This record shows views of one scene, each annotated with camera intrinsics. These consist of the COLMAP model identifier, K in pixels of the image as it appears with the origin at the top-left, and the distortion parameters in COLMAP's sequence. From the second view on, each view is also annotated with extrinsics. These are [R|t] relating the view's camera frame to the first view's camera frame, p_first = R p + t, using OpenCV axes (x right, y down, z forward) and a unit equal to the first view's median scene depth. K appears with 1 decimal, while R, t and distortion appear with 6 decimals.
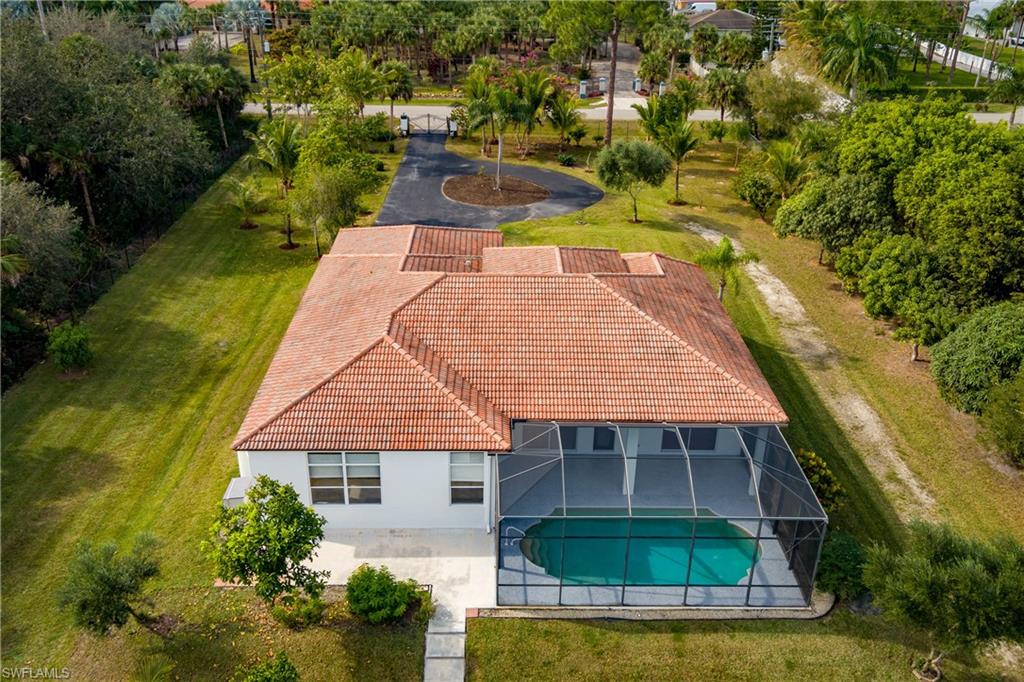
lens RADIAL K [[829.2, 0, 524.6], [0, 829.2, 338.9], [0, 0, 1]] dist [0.019067, -0.000161]
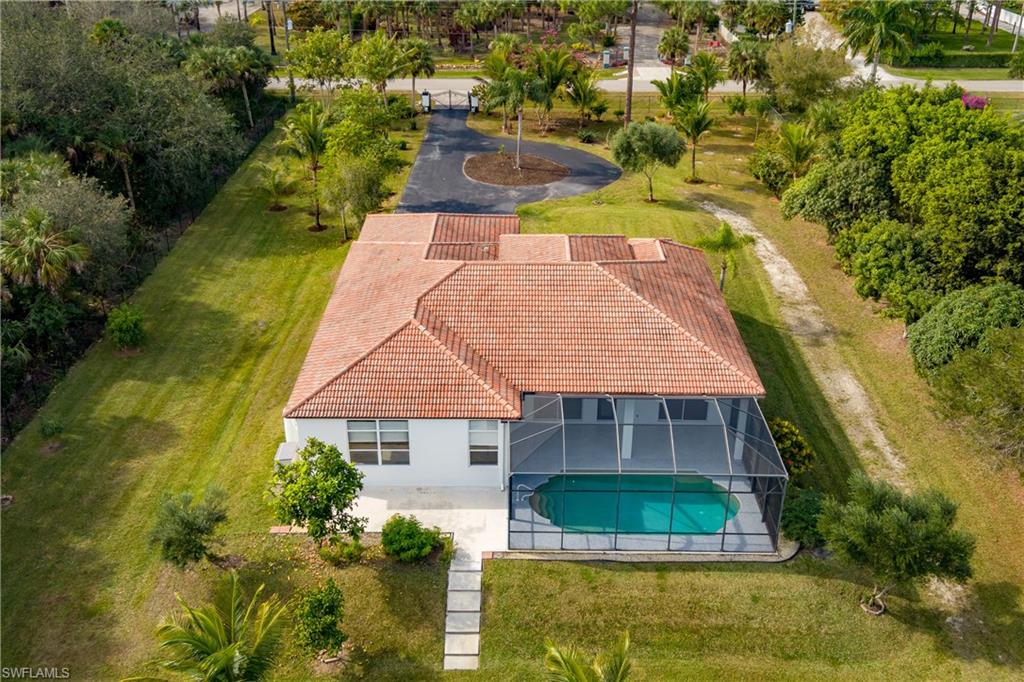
lens RADIAL K [[889.2, 0, 530.5], [0, 889.2, 328.0], [0, 0, 1]] dist [0.030660, -0.015209]
pose [[0.999641, -0.001355, -0.026764, 0.020895], [0.001938, 0.999761, 0.021776, -0.013322], [0.026728, -0.021820, 0.999405, -0.165588]]
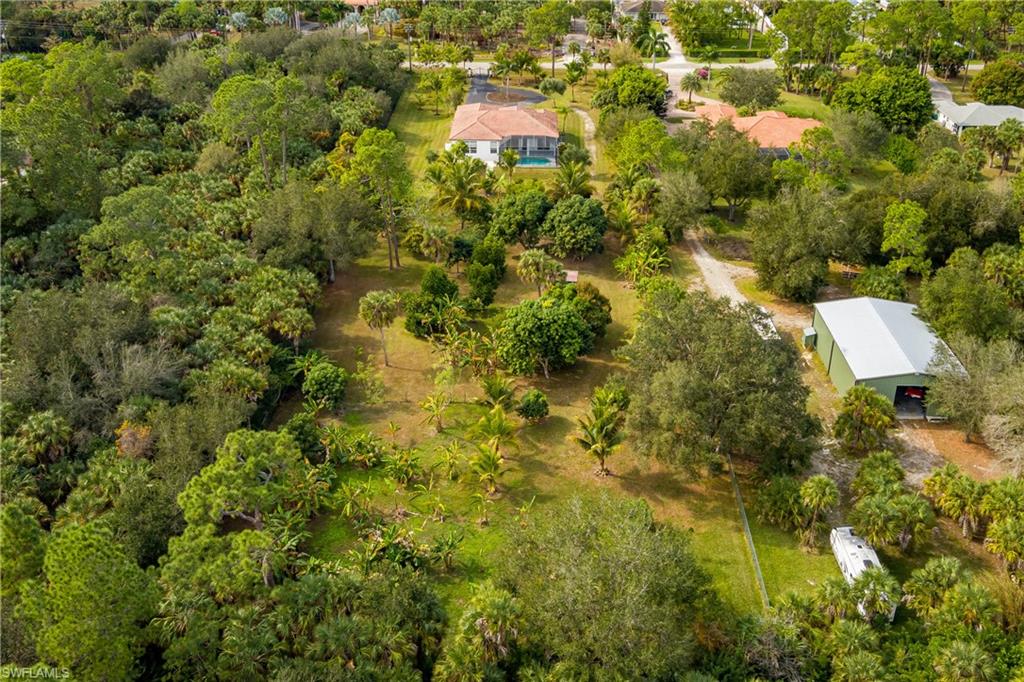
lens RADIAL K [[889.2, 0, 530.5], [0, 889.2, 328.0], [0, 0, 1]] dist [0.030660, -0.015209]
pose [[0.999198, 0.002703, -0.039943, 0.269576], [-0.001057, 0.999151, 0.041180, 0.750904], [0.040021, -0.041105, 0.998353, -3.199311]]
